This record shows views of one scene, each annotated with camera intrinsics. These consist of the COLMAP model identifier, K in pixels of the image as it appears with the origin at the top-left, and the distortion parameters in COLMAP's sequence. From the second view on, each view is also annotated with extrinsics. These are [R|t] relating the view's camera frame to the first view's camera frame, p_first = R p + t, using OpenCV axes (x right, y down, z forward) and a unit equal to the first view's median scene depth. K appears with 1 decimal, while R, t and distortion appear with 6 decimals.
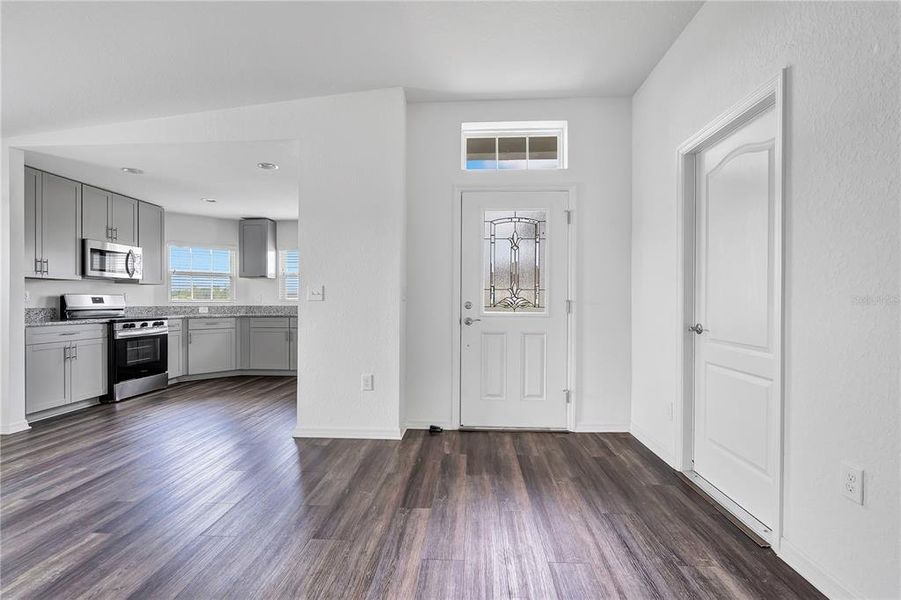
lens RADIAL K [[421.4, 0, 450.5], [0, 421.4, 300.0], [0, 0, 1]] dist [0.001223, 0.000363]
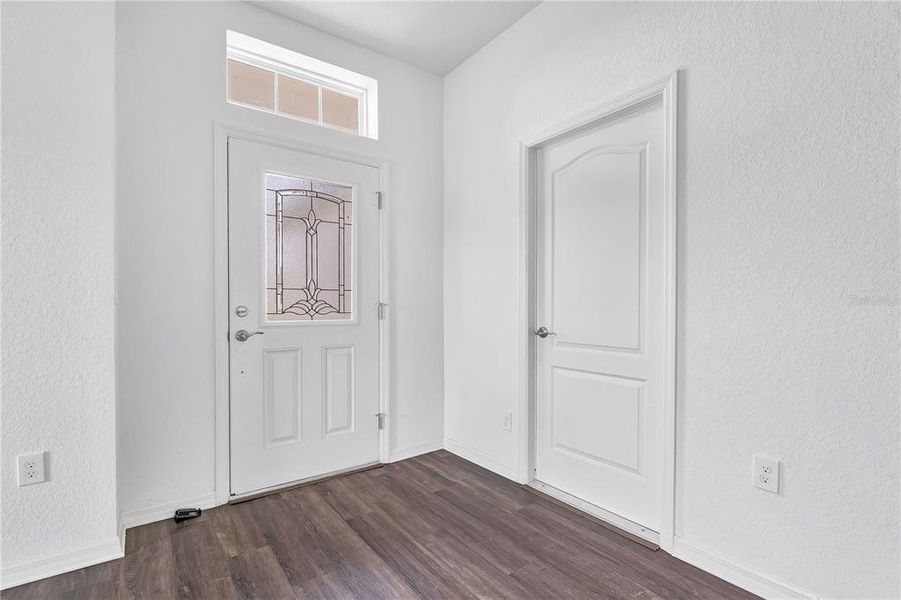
lens RADIAL K [[414.6, 0, 451.5], [0, 414.6, 309.3], [0, 0, 1]] dist [-0.001591, -0.000320]
pose [[0.762845, -0.013419, 0.646442, -0.136714], [0.004353, 0.999869, 0.015620, 0.000322], [-0.646567, -0.009102, 0.762803, 0.312962]]
